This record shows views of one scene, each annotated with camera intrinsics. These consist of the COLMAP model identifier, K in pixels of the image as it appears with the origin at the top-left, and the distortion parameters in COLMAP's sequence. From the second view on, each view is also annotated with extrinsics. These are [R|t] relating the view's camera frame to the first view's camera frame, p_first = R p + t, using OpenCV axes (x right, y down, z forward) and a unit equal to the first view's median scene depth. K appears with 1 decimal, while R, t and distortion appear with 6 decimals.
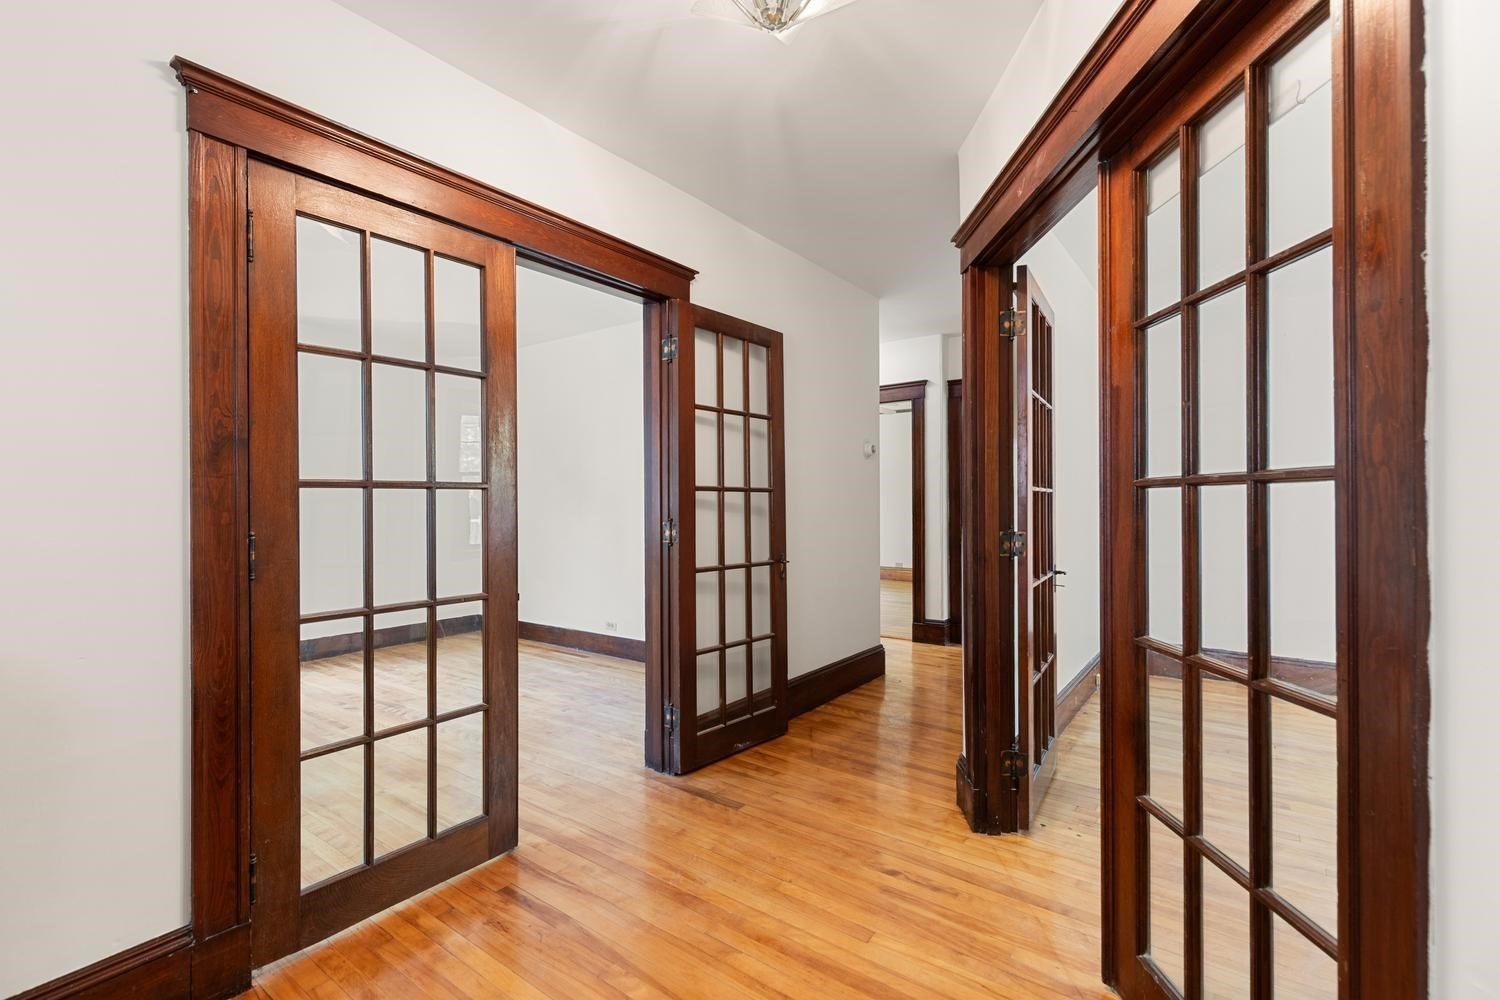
lens RADIAL K [[688.2, 0, 754.3], [0, 688.2, 497.8], [0, 0, 1]] dist [0.019517, -0.000241]
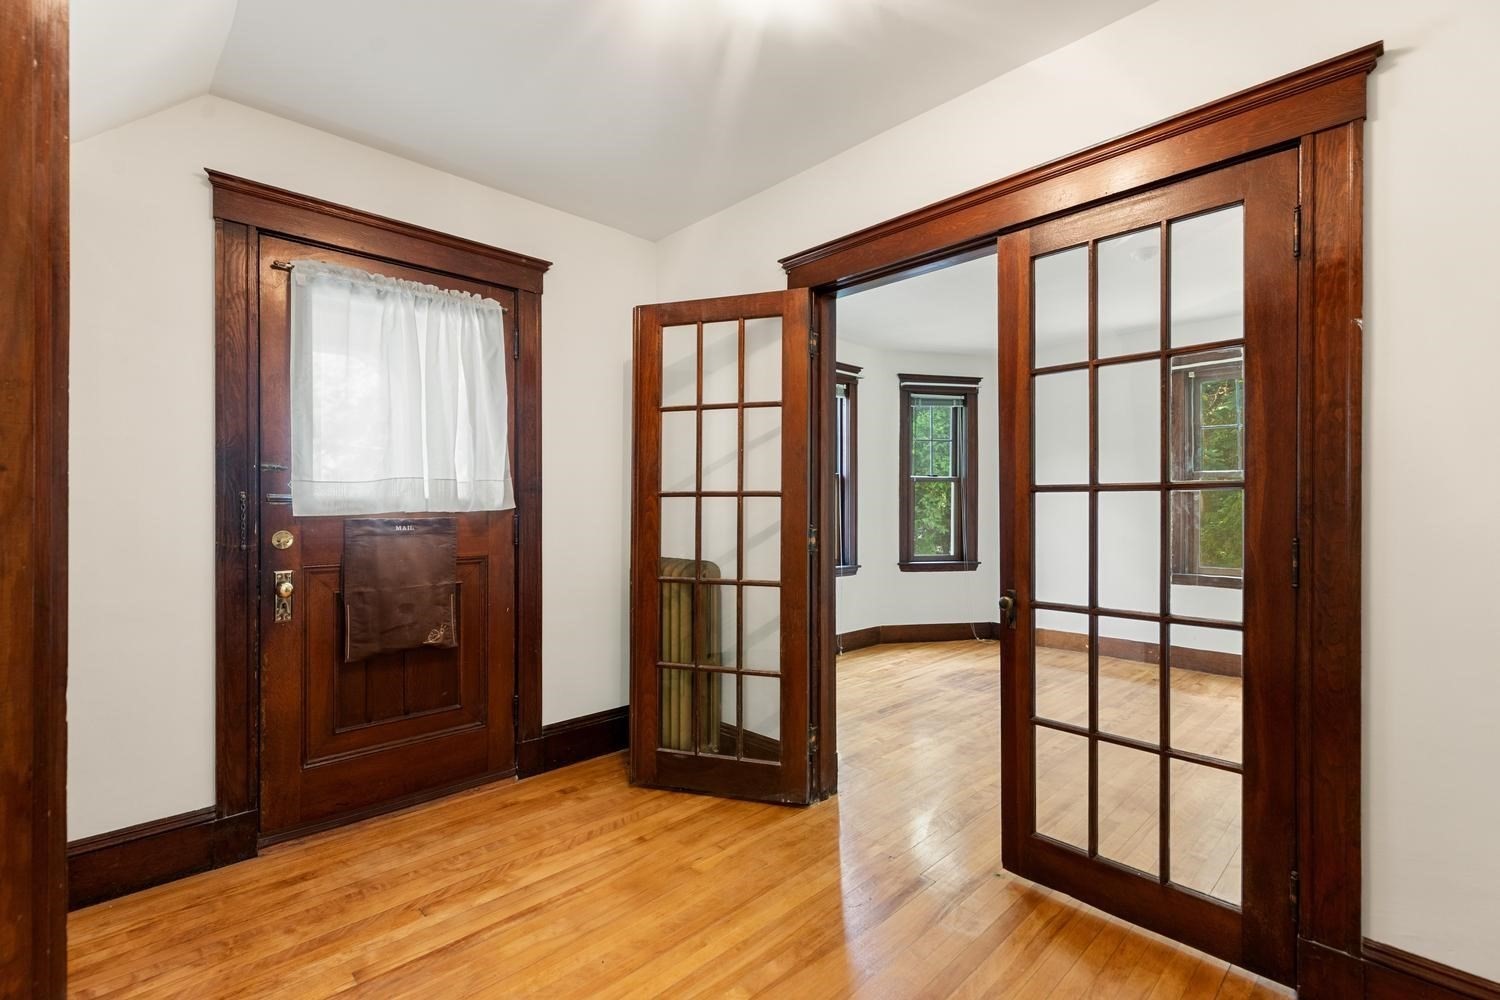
lens RADIAL K [[647.9, 0, 752.3], [0, 647.9, 507.2], [0, 0, 1]] dist [-0.000781, -0.000087]
pose [[-0.157657, 0.011327, -0.987429, 0.466767], [0.002613, 0.999935, 0.011054, -0.002604], [0.987491, -0.000837, -0.157676, 0.653653]]
